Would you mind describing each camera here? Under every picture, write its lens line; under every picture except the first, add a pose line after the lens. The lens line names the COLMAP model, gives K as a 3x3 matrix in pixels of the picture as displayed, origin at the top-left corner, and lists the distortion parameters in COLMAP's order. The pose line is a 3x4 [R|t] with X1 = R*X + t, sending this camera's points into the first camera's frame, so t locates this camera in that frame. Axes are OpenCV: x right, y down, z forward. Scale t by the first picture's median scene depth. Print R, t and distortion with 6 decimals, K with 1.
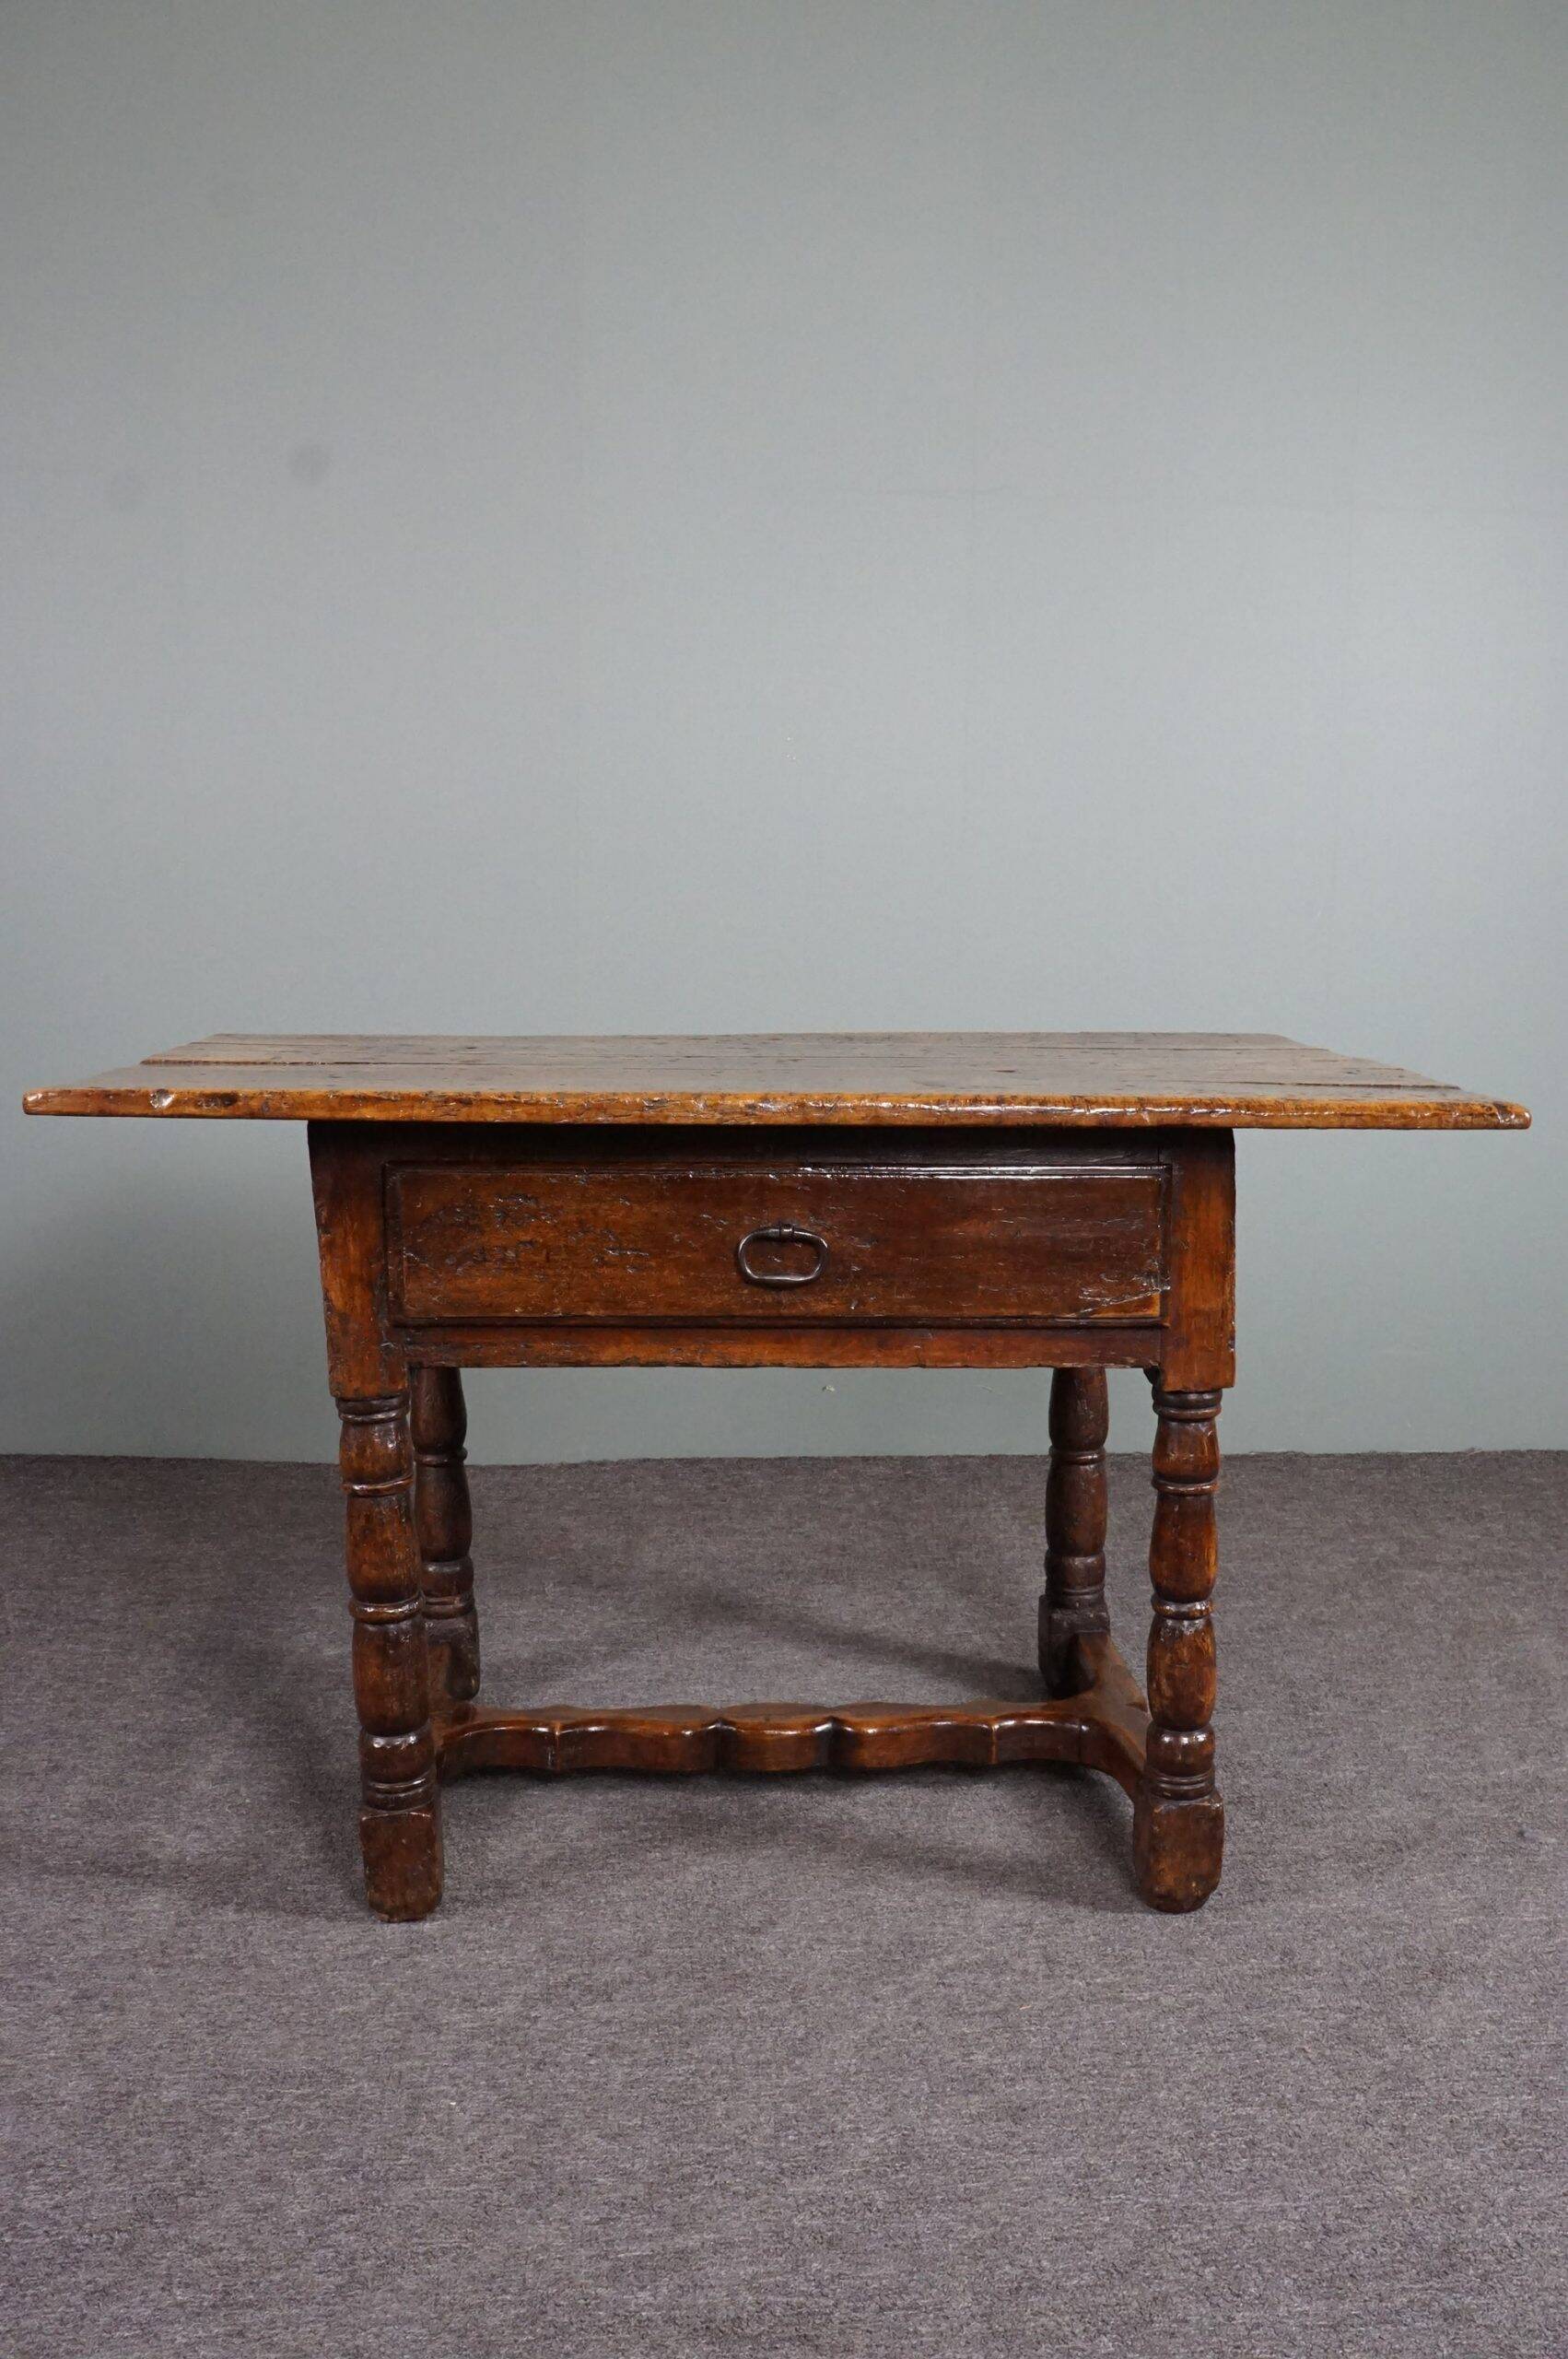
lens RADIAL K [[2195.9, 0, 802.1], [0, 2195.9, 1187.2], [0, 0, 1]] dist [-0.026731, 0.000000]
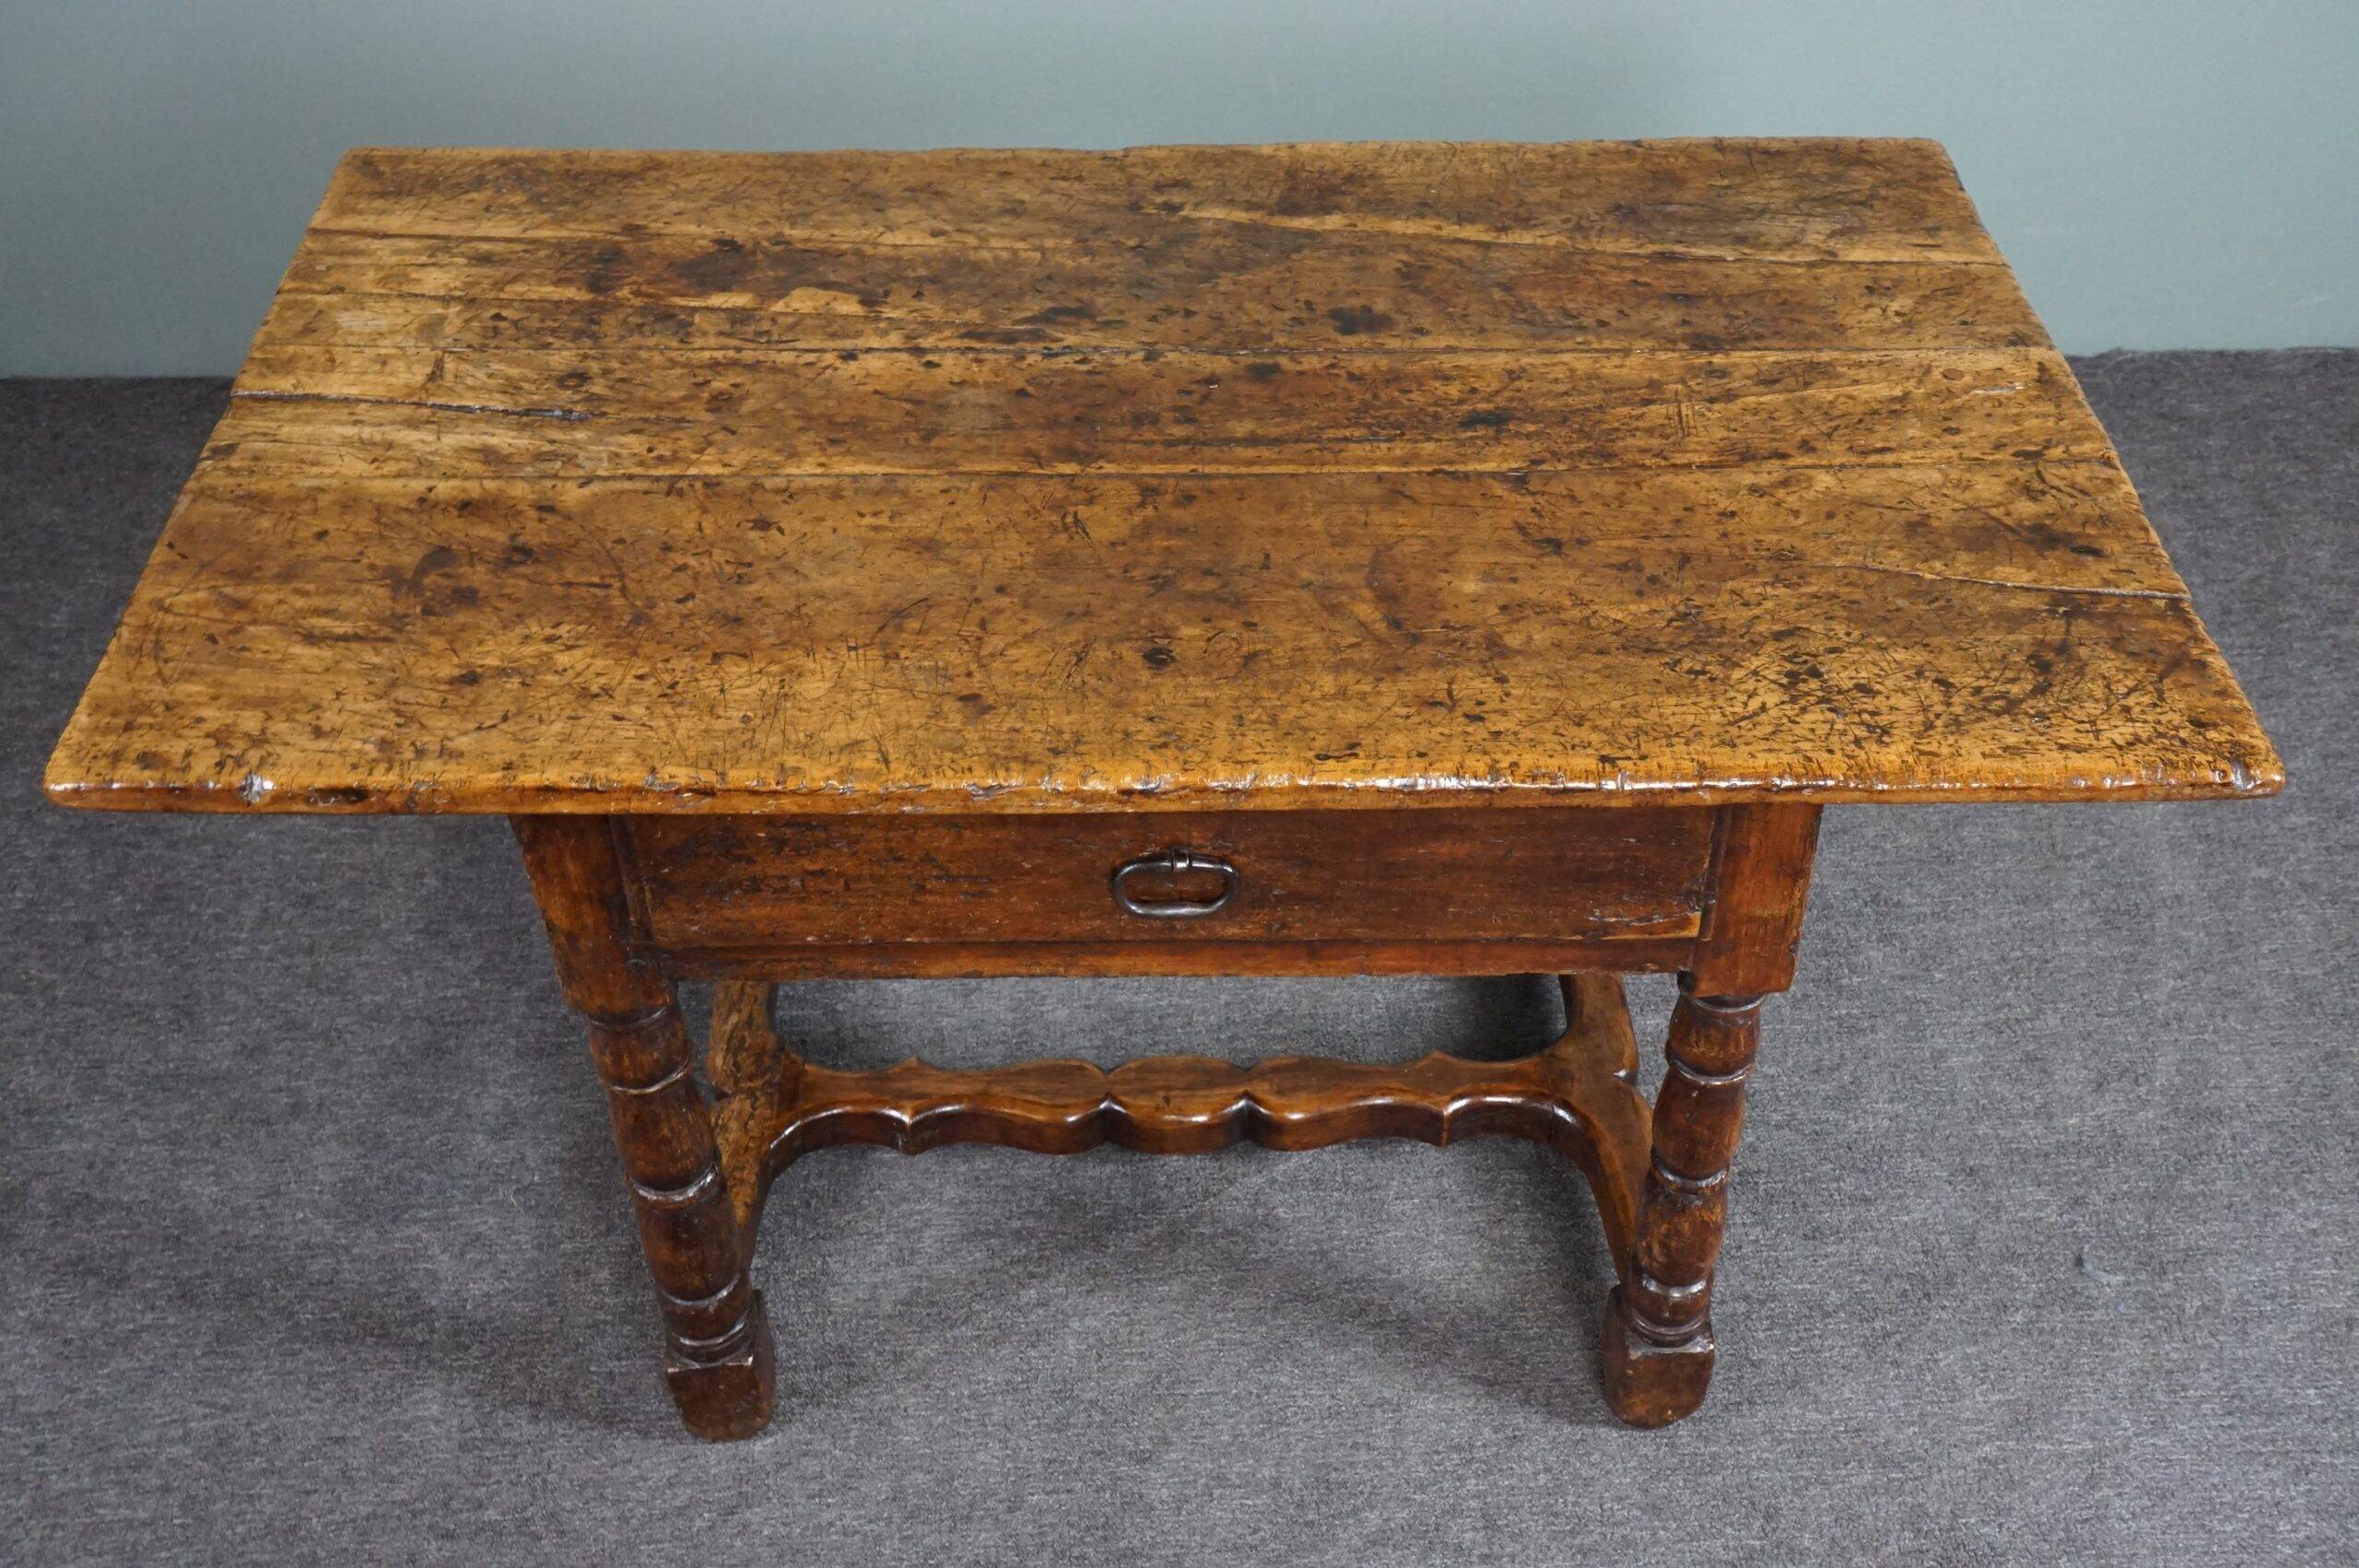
lens RADIAL K [[2599.7, 0, 1212.8], [0, 2599.7, 729.4], [0, 0, 1]] dist [0.045349, 0.000000]
pose [[0.999771, 0.017974, -0.011623, 0.011930], [-0.008917, 0.843382, 0.537241, -0.458154], [0.019459, -0.537014, 0.843349, 0.309311]]
